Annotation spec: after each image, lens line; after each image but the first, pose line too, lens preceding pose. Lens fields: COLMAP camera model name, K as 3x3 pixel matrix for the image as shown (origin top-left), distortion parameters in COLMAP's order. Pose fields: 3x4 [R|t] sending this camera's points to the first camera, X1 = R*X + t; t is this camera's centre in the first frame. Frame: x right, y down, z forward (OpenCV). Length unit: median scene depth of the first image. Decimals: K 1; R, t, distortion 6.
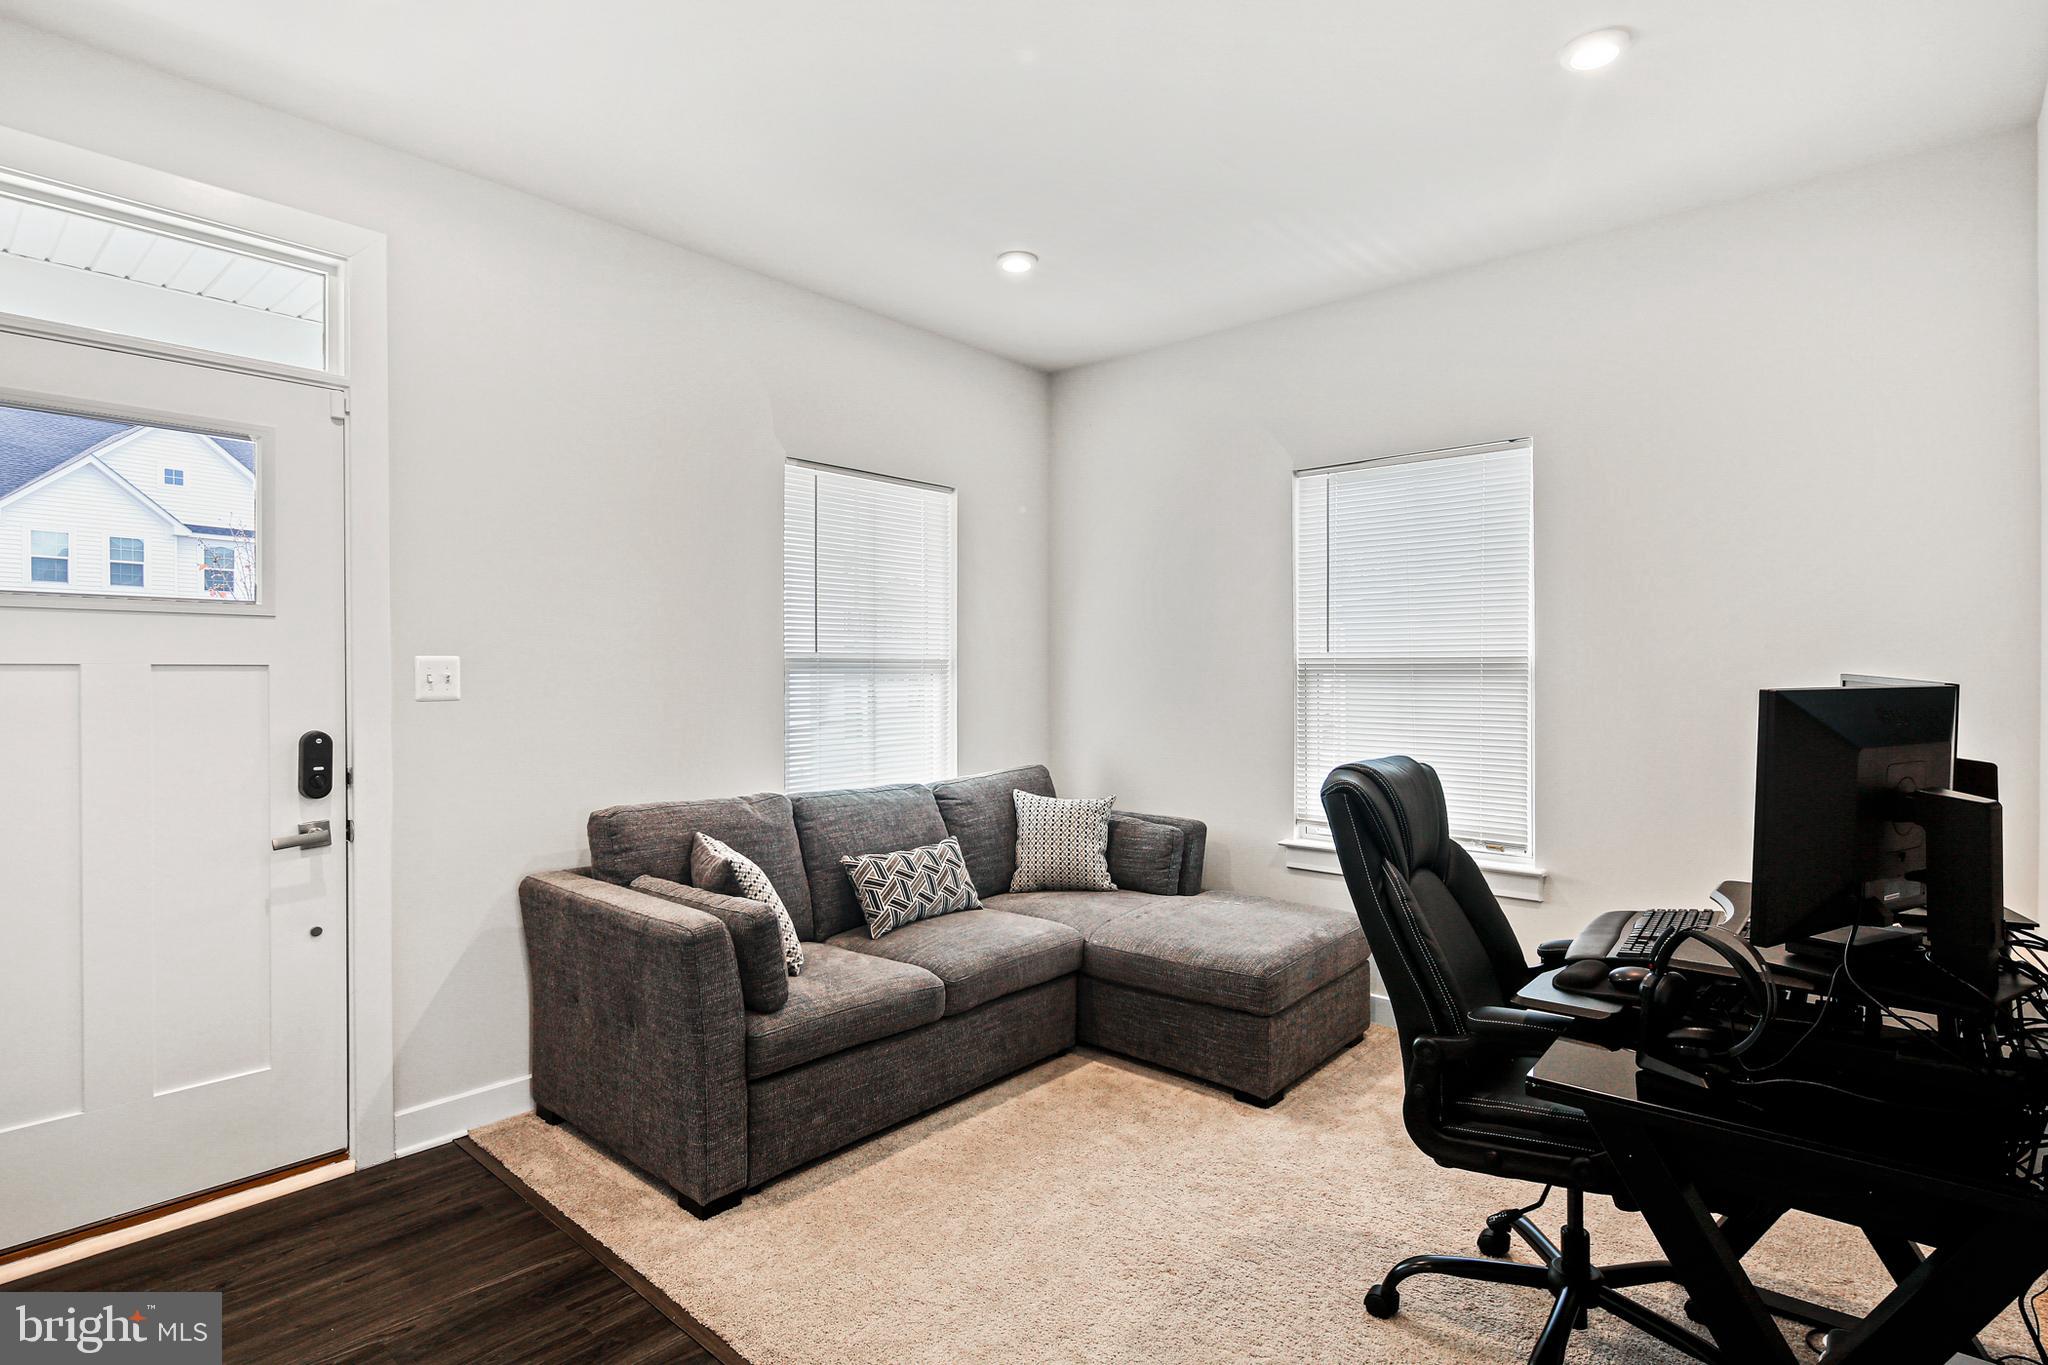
lens RADIAL K [[1015.1, 0, 1024.1], [0, 1015.1, 672.6], [0, 0, 1]] dist [-0.000664, -0.000311]
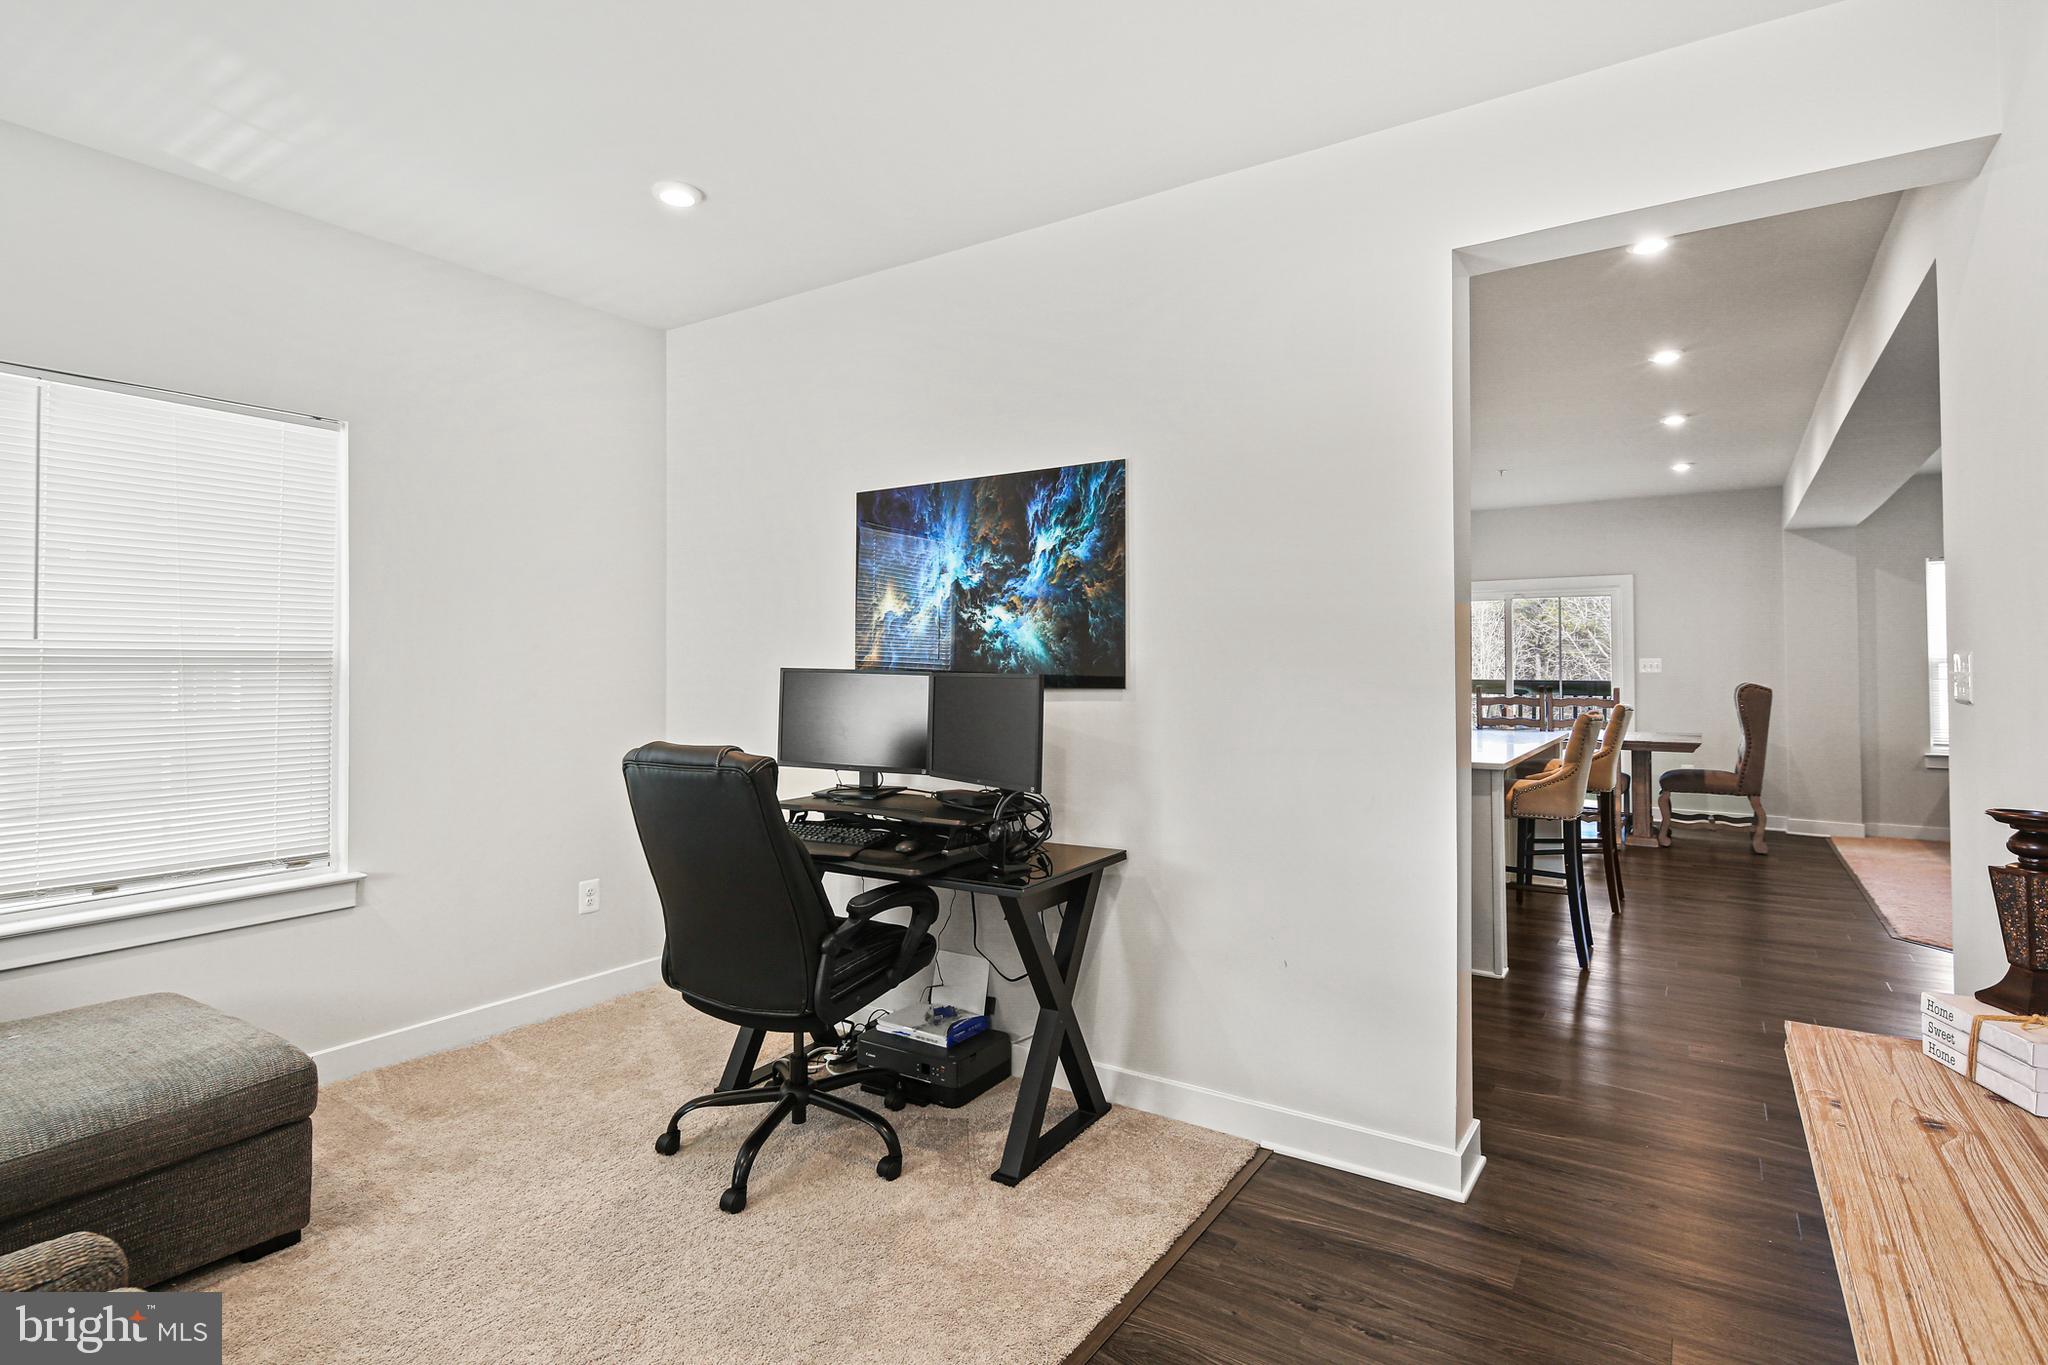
lens RADIAL K [[1026.3, 0, 1021.7], [0, 1026.3, 644.9], [0, 0, 1]] dist [-0.000598, -0.000406]
pose [[-0.135613, 0.018914, 0.990581, -0.679294], [0.005496, 0.999817, -0.018338, -0.000419], [-0.990747, 0.002958, -0.135692, 0.635696]]
